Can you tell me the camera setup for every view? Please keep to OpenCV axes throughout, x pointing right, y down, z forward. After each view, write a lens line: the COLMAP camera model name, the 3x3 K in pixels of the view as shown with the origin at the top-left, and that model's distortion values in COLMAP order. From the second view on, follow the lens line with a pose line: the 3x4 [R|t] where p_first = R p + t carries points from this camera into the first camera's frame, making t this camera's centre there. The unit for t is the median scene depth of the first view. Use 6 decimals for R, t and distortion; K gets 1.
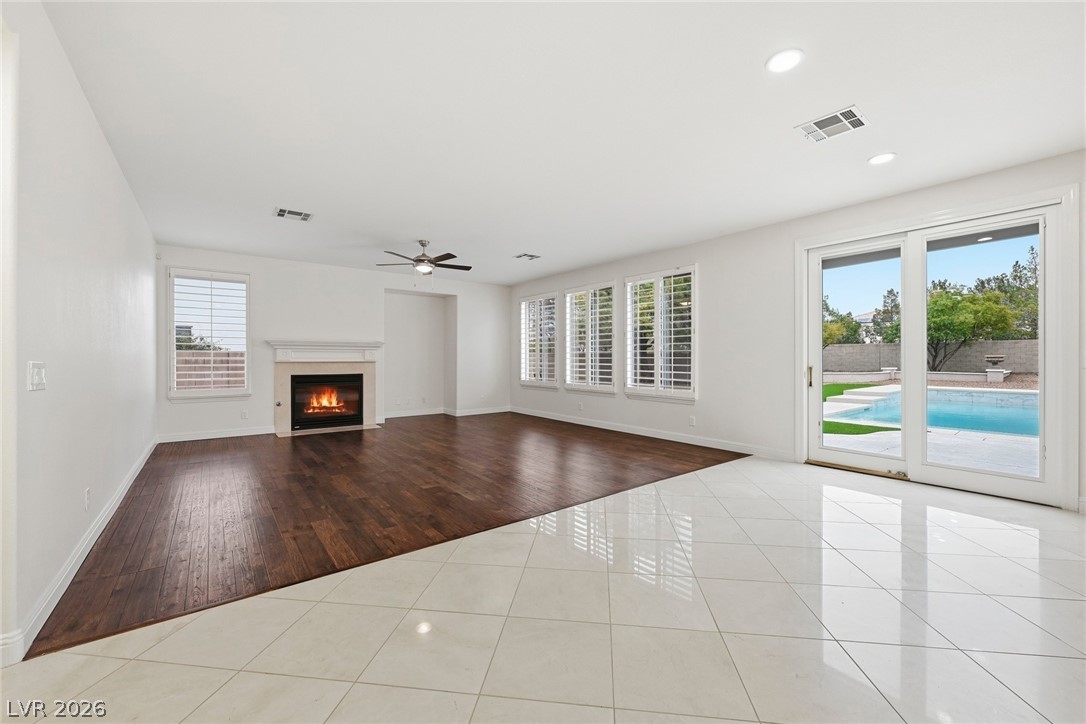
lens RADIAL K [[432.7, 0, 549.9], [0, 432.7, 359.1], [0, 0, 1]] dist [-0.000806, -0.000780]
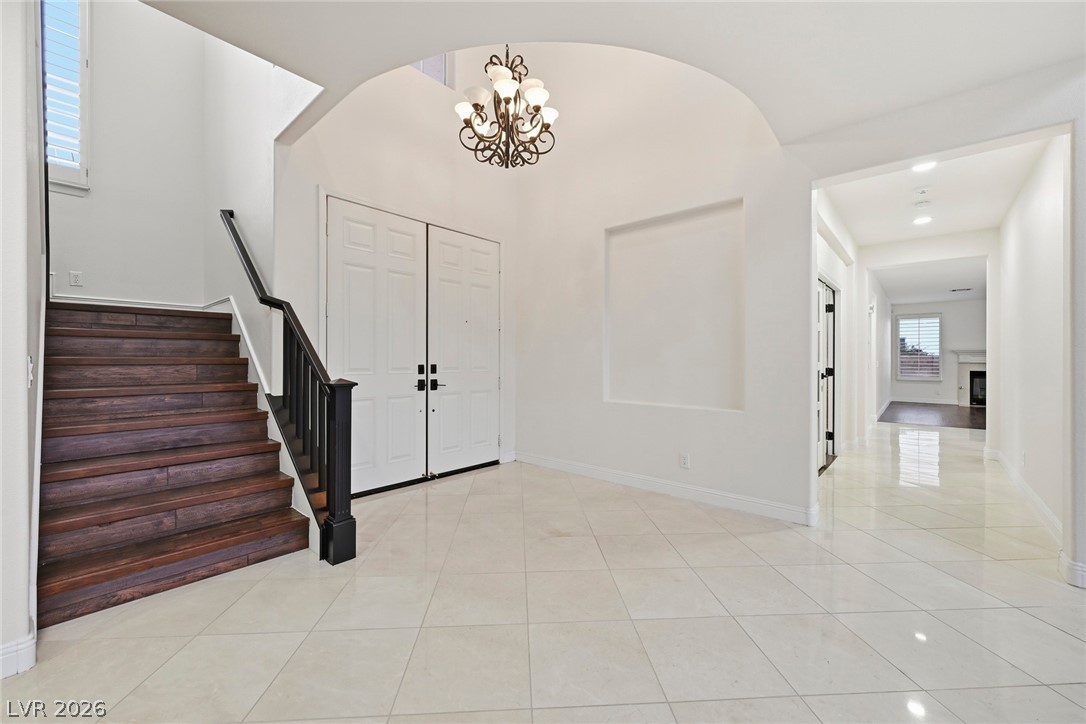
lens RADIAL K [[432.7, 0, 540.6], [0, 432.7, 358.7], [0, 0, 1]] dist [-0.000806, -0.000780]
pose [[0.184112, 0.001024, -0.982905, 0.719363], [-0.004084, 0.999992, 0.000277, -0.002252], [0.982897, 0.003963, 0.184115, -0.908385]]
